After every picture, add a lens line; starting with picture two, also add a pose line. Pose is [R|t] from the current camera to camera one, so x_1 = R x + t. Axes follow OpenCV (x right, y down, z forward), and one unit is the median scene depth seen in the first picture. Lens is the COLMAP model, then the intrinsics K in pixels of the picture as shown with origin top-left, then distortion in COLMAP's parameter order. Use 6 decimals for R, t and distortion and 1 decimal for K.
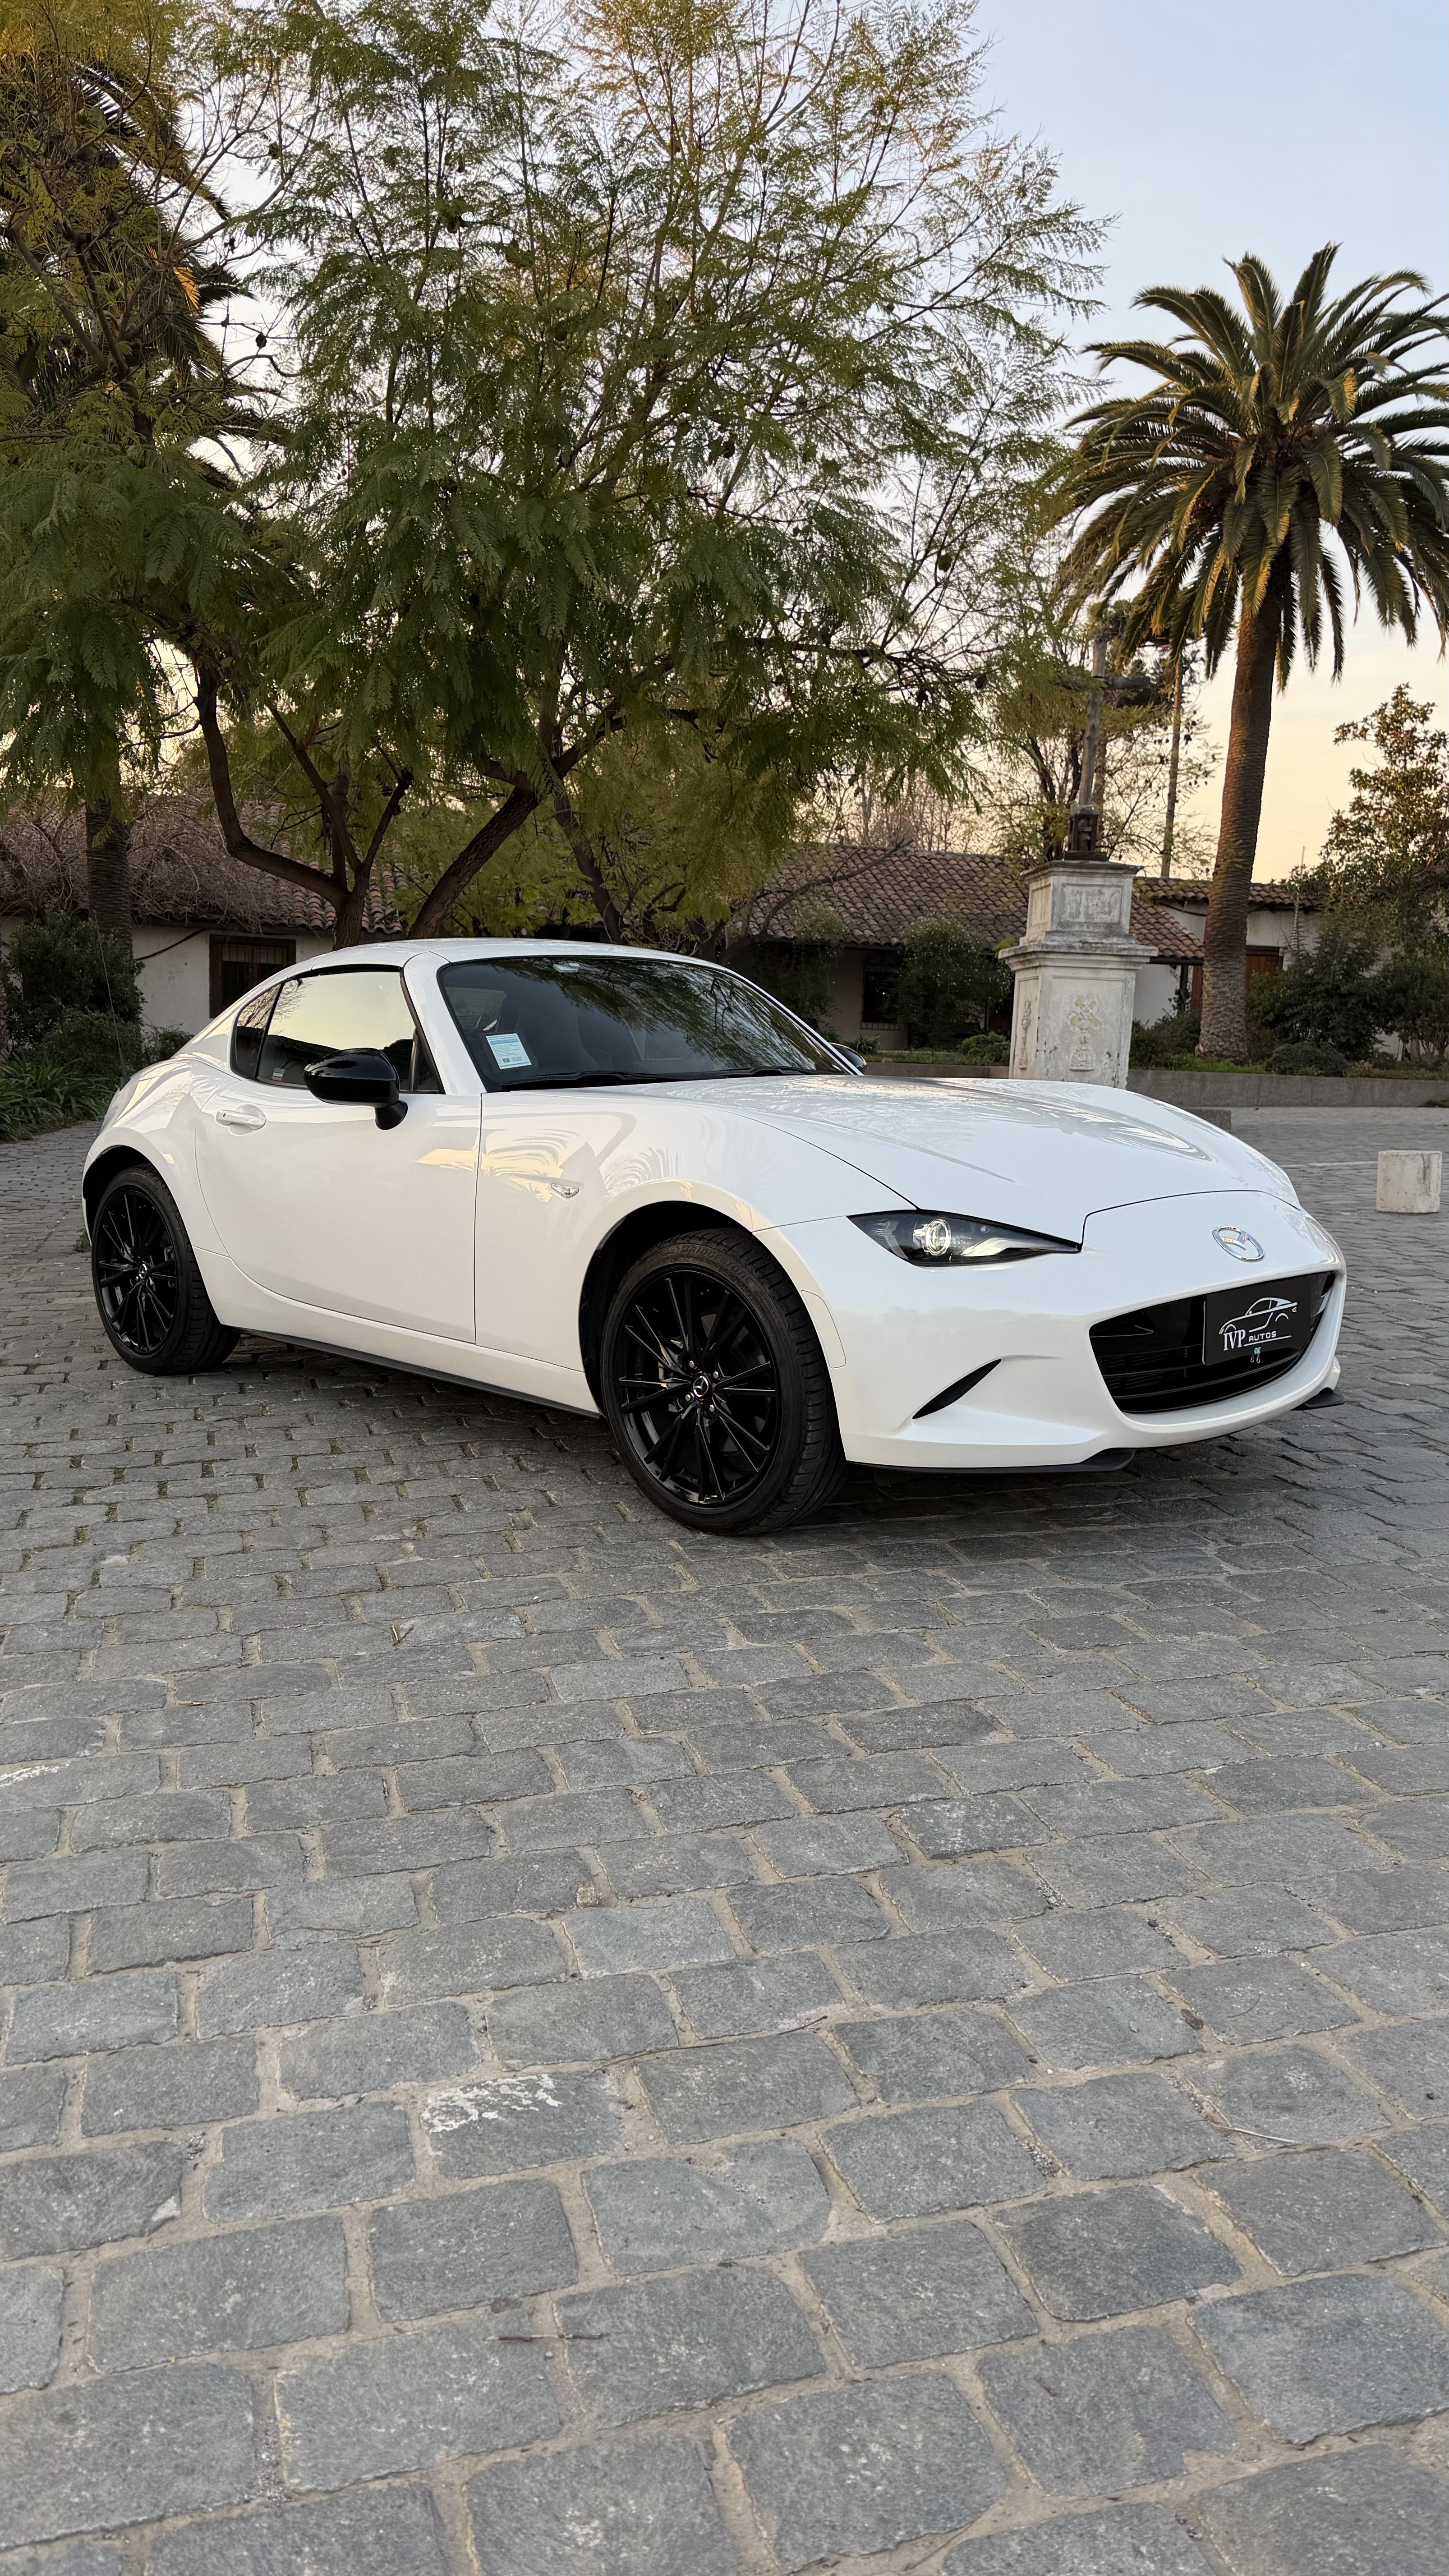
lens RADIAL K [[1906.9, 0, 723.1], [0, 1906.9, 1251.6], [0, 0, 1]] dist [0.225689, -0.420504]
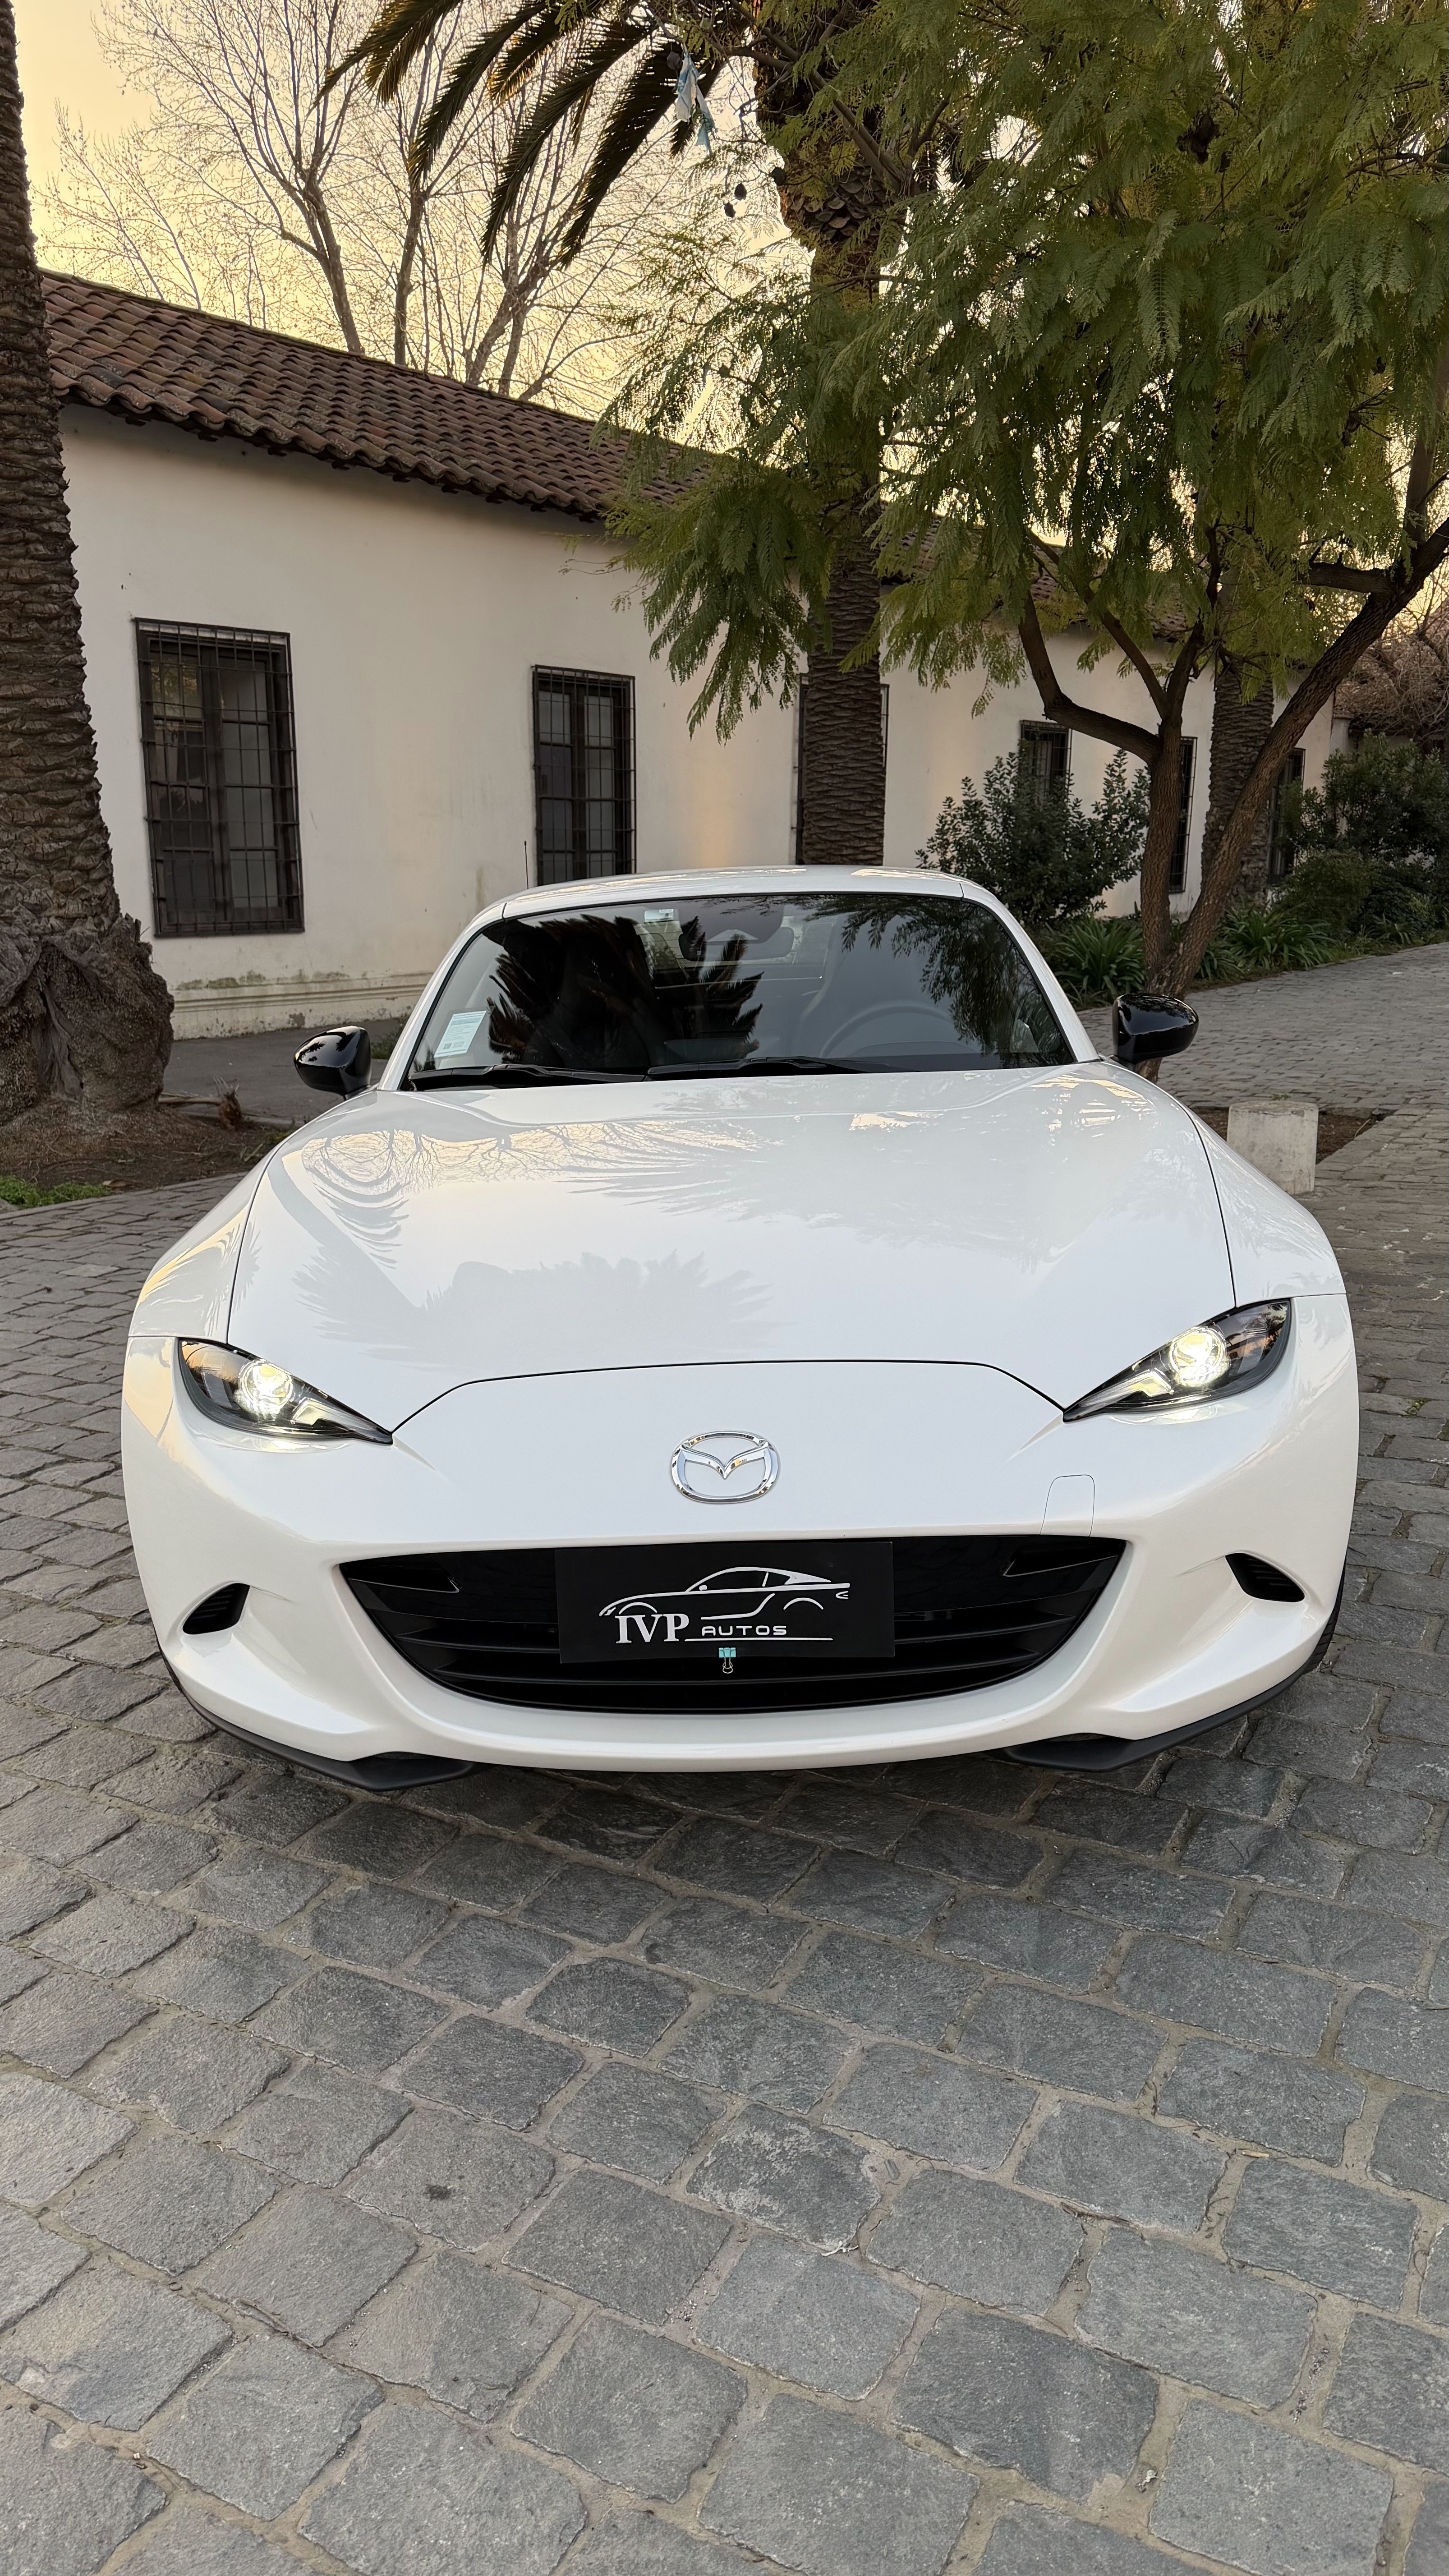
lens RADIAL K [[1916.3, 0, 713.0], [0, 1916.3, 1260.2], [0, 0, 1]] dist [0.150266, -0.237858]
pose [[0.666951, 0.123082, -0.734866, 0.841090], [-0.044670, 0.991093, 0.125455, -0.170778], [0.743762, -0.050846, 0.666508, 0.751801]]
